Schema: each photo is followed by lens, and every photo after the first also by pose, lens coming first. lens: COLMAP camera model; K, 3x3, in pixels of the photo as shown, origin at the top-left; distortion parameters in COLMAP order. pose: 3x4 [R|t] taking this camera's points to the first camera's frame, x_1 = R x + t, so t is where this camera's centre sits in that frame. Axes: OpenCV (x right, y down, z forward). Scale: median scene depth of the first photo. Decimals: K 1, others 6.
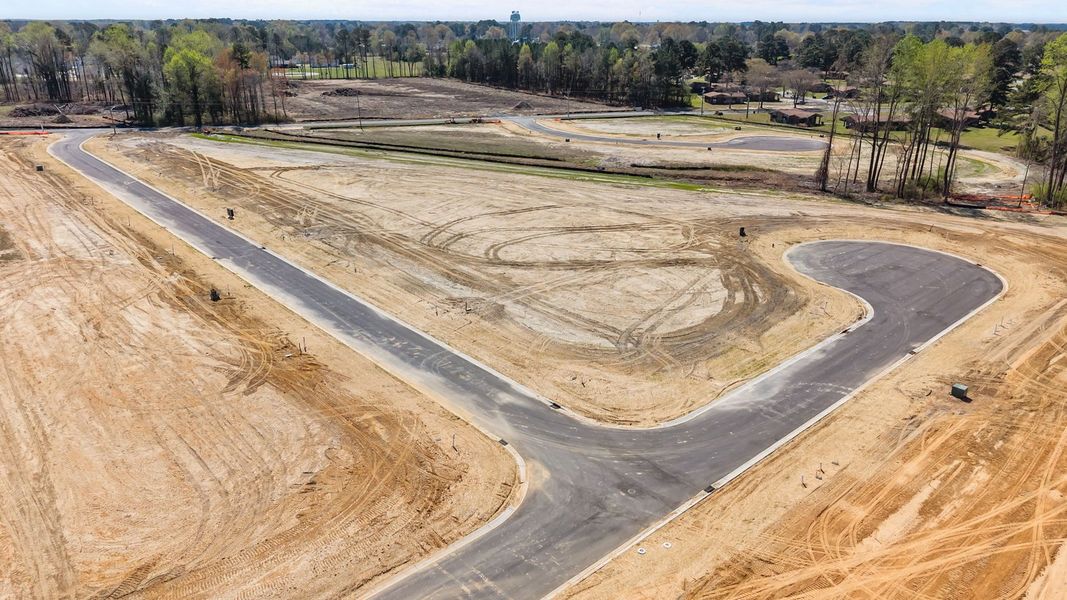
lens RADIAL K [[721.0, 0, 533.5], [0, 721.0, 300.0], [0, 0, 1]] dist [0.049771, -0.066410]
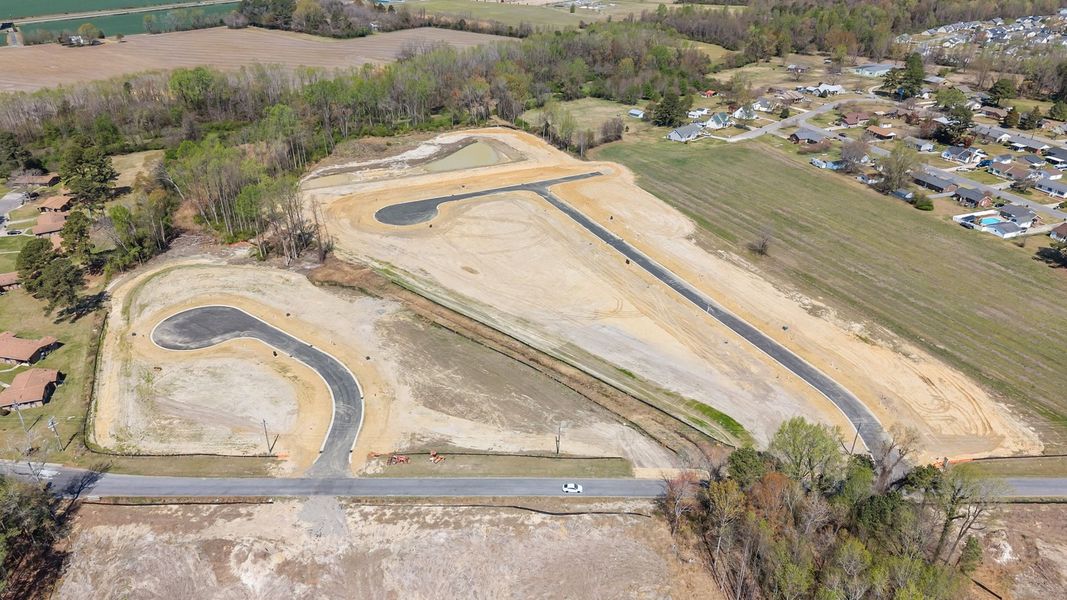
lens RADIAL K [[721.0, 0, 533.5], [0, 721.0, 300.0], [0, 0, 1]] dist [0.049771, -0.066410]
pose [[-0.958973, -0.138003, 0.247641, -0.868294], [0.096735, 0.661808, 0.743406, -2.096445], [-0.266483, 0.736862, -0.621306, 3.123330]]
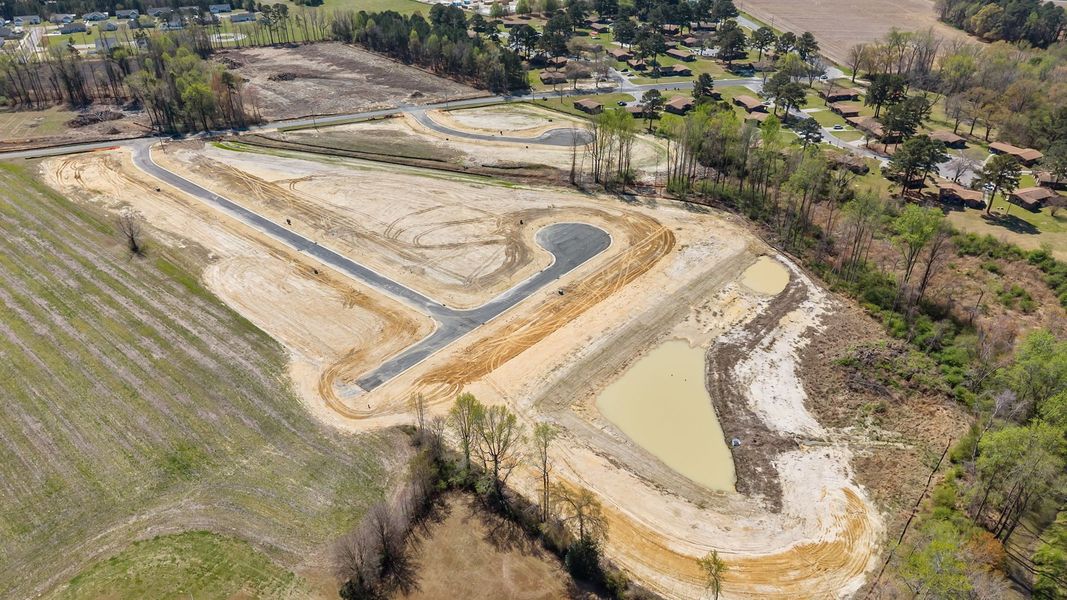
lens RADIAL K [[721.0, 0, 533.5], [0, 721.0, 300.0], [0, 0, 1]] dist [0.049771, -0.066410]
pose [[0.989556, -0.073410, 0.124059, 0.018537], [0.050123, 0.982138, 0.181363, -0.306733], [-0.135157, -0.173250, 0.975560, -1.538891]]
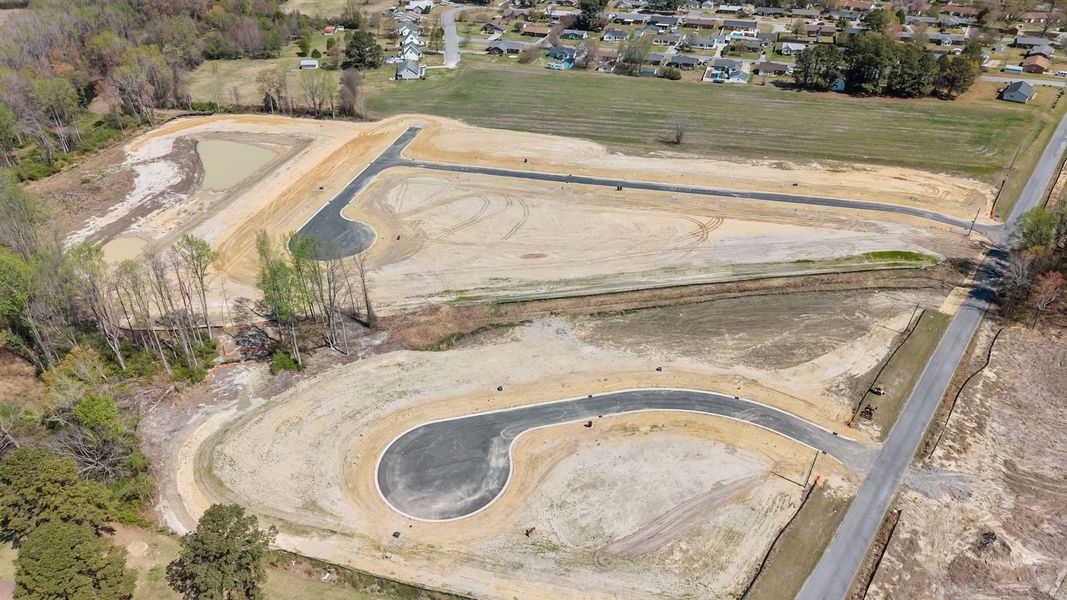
lens RADIAL K [[704.0, 0, 535.3], [0, 704.0, 317.3], [0, 0, 1]] dist [0.038729, -0.050776]
pose [[-0.819188, 0.318717, -0.476813, 1.140940], [-0.212505, 0.603522, 0.768507, -1.810160], [0.532704, 0.730877, -0.426668, 2.548195]]
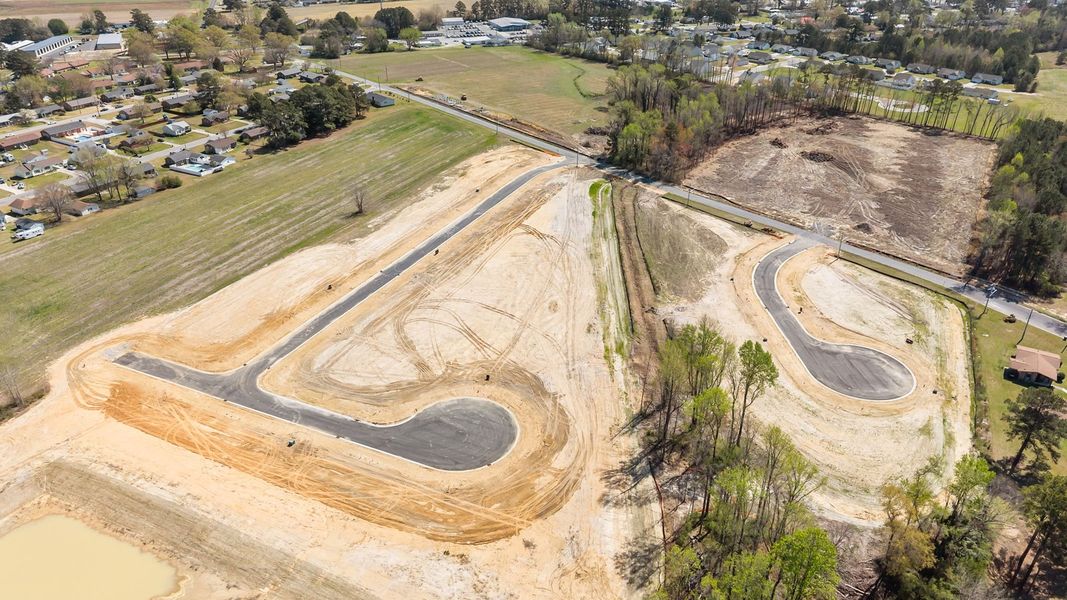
lens RADIAL K [[721.0, 0, 533.5], [0, 721.0, 300.0], [0, 0, 1]] dist [0.049771, -0.066410]
pose [[0.399349, 0.433534, -0.807817, 1.871034], [-0.326382, 0.890630, 0.316629, -0.958475], [0.856735, 0.137211, 0.497170, 0.244728]]
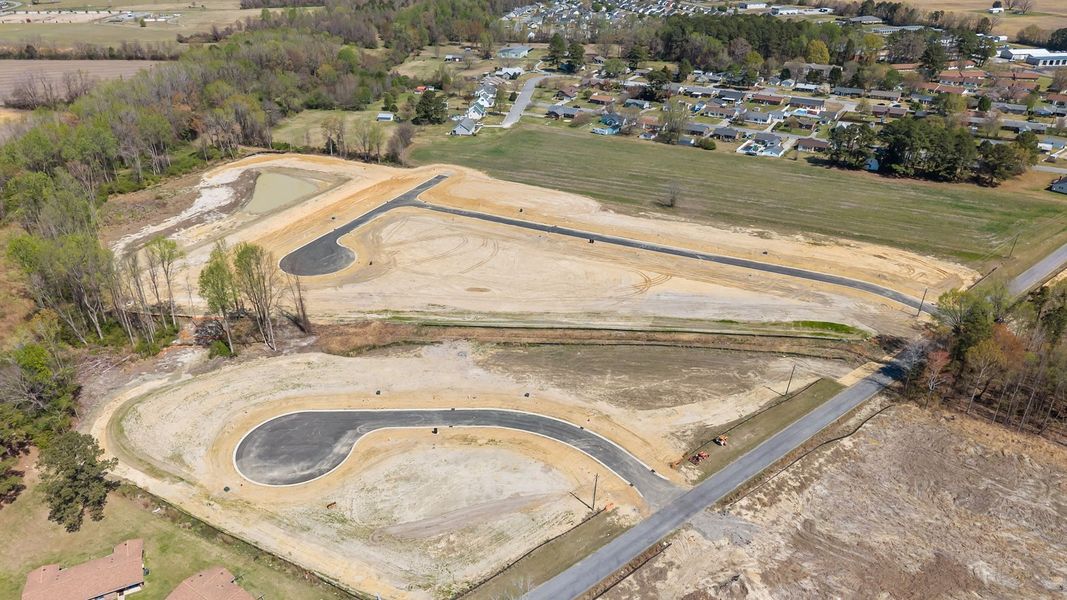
lens RADIAL K [[724.5, 0, 533.5], [0, 724.5, 300.0], [0, 0, 1]] dist [0.039206, -0.049622]
pose [[-0.927802, 0.169849, -0.332168, 0.683023], [-0.138201, 0.670537, 0.728889, -2.046494], [0.346532, 0.722171, -0.598652, 3.046217]]
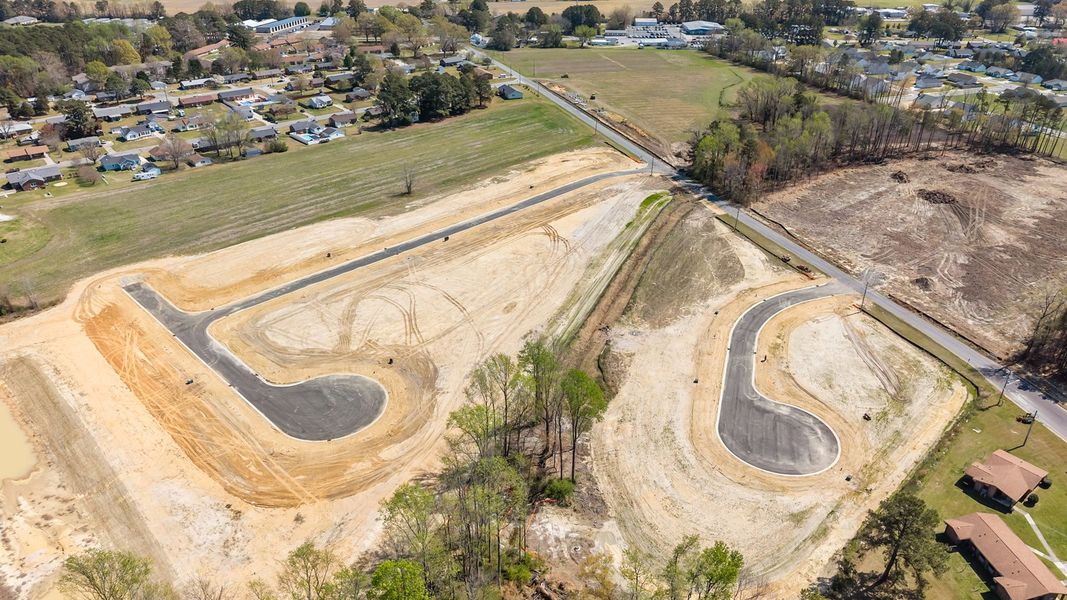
lens RADIAL K [[724.5, 0, 533.5], [0, 724.5, 300.0], [0, 0, 1]] dist [0.039206, -0.049622]
pose [[0.059591, 0.470757, -0.880248, 2.041322], [-0.360185, 0.832550, 0.420864, -1.237680], [0.930976, 0.291973, 0.219172, 1.020439]]
